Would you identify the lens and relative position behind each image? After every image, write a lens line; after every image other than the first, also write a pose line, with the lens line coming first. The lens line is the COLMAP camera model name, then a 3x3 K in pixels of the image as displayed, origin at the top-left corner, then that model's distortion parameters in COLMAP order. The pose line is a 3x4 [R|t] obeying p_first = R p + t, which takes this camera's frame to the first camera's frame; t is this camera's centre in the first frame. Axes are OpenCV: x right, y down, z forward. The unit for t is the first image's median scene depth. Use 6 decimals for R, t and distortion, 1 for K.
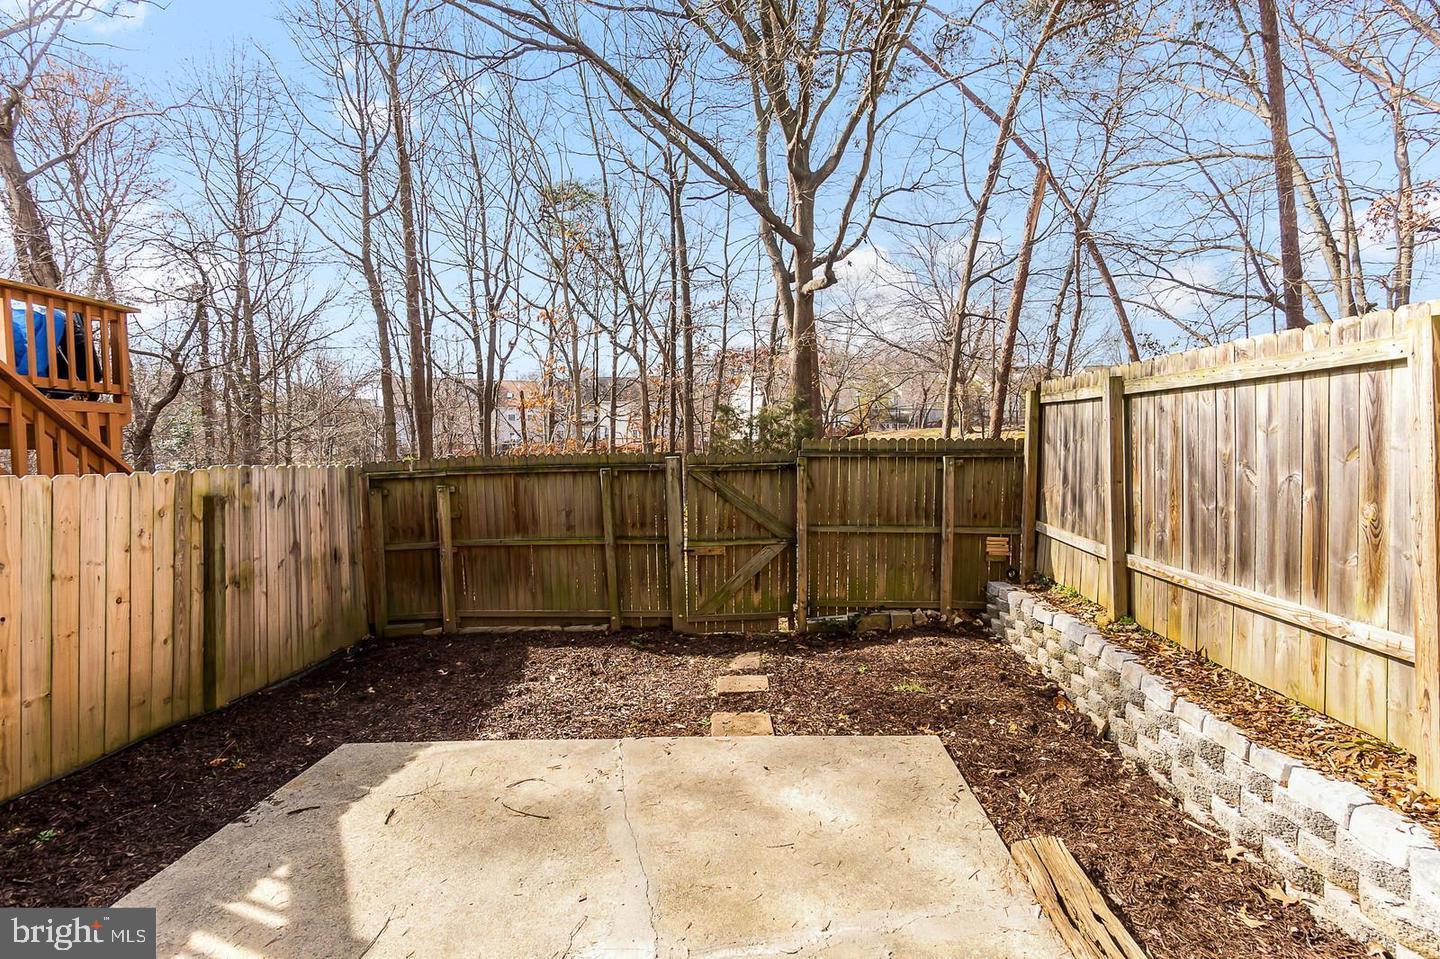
lens RADIAL K [[619.6, 0, 718.7], [0, 619.6, 475.0], [0, 0, 1]] dist [-0.036981, -0.001075]
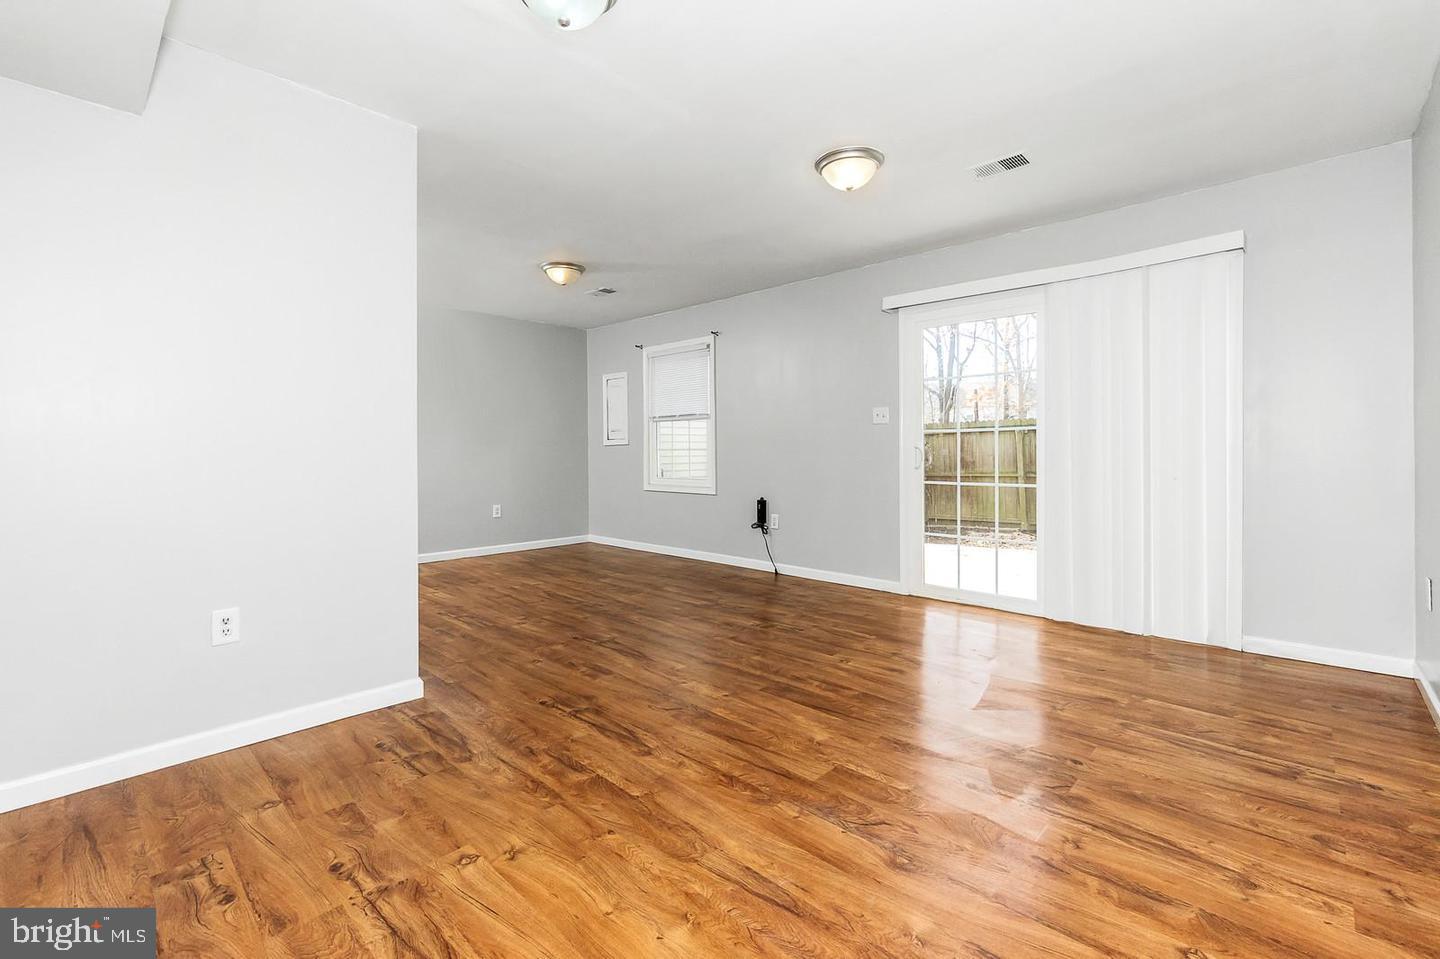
lens RADIAL K [[619.6, 0, 717.5], [0, 619.6, 475.5], [0, 0, 1]] dist [-0.036981, -0.001075]
pose [[0.755158, 0.019663, -0.655248, 0.065247], [-0.024374, 0.999701, 0.001909, 0.031274], [0.655090, 0.014529, 0.755412, -0.169269]]
